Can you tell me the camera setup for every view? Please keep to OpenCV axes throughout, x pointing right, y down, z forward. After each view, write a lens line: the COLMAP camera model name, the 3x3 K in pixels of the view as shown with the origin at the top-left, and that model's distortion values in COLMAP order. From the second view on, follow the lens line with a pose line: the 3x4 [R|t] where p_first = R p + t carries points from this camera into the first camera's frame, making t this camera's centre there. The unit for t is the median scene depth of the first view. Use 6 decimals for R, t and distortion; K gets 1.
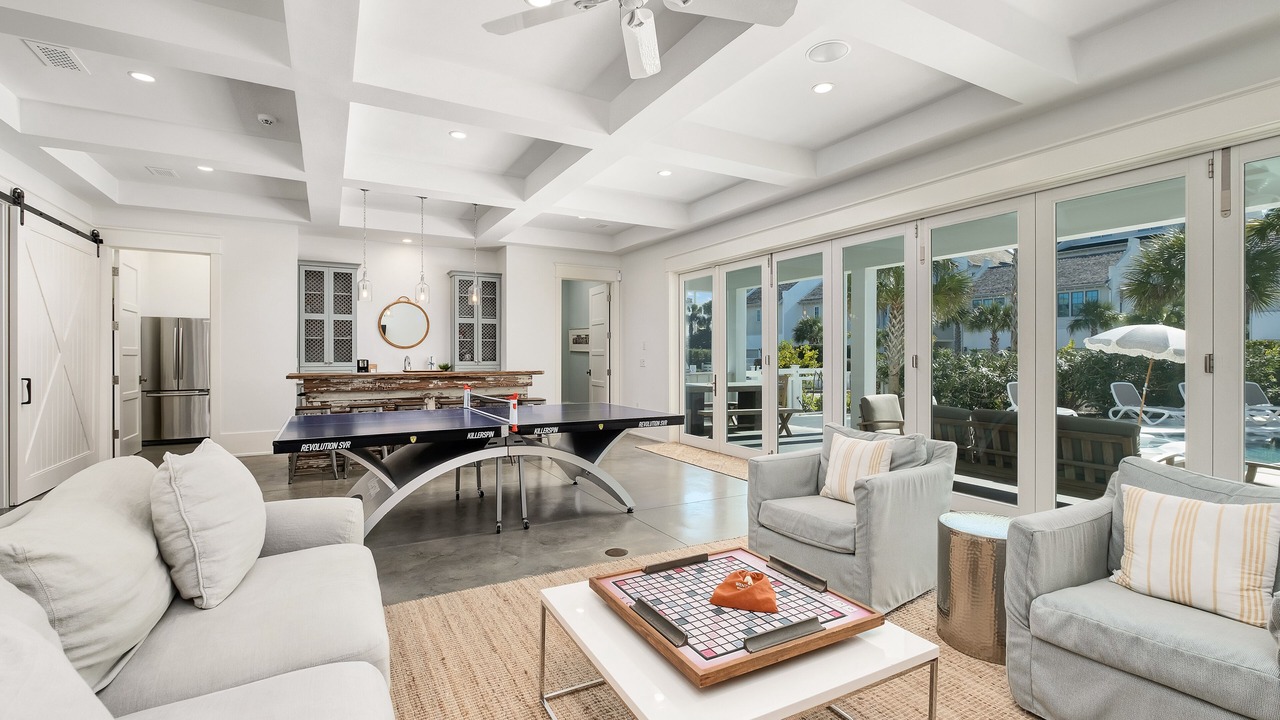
lens RADIAL K [[573.1, 0, 634.1], [0, 573.1, 358.3], [0, 0, 1]] dist [-0.000935, 0.000314]
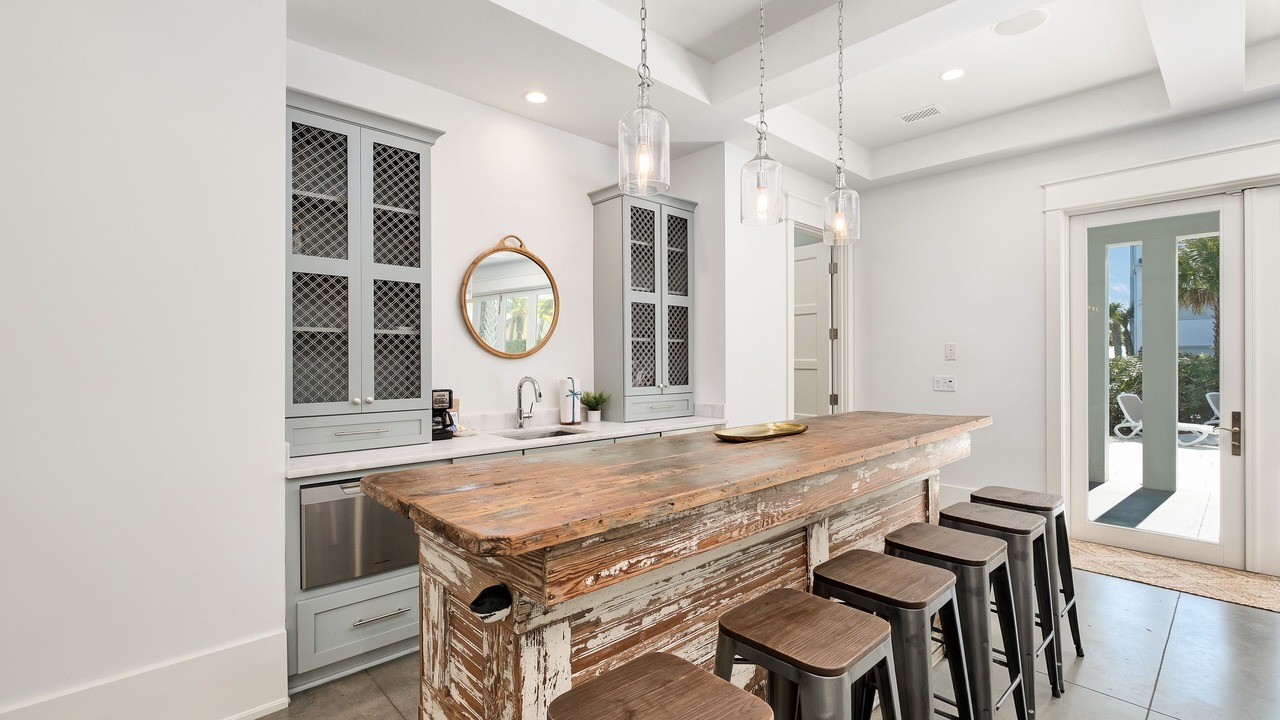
lens RADIAL K [[573.1, 0, 647.6], [0, 573.1, 358.6], [0, 0, 1]] dist [-0.000935, 0.000314]
pose [[0.960604, 0.001722, 0.277917, -0.454113], [-0.001364, 0.999998, -0.001482, -0.017621], [-0.277919, 0.001044, 0.960604, 0.606775]]
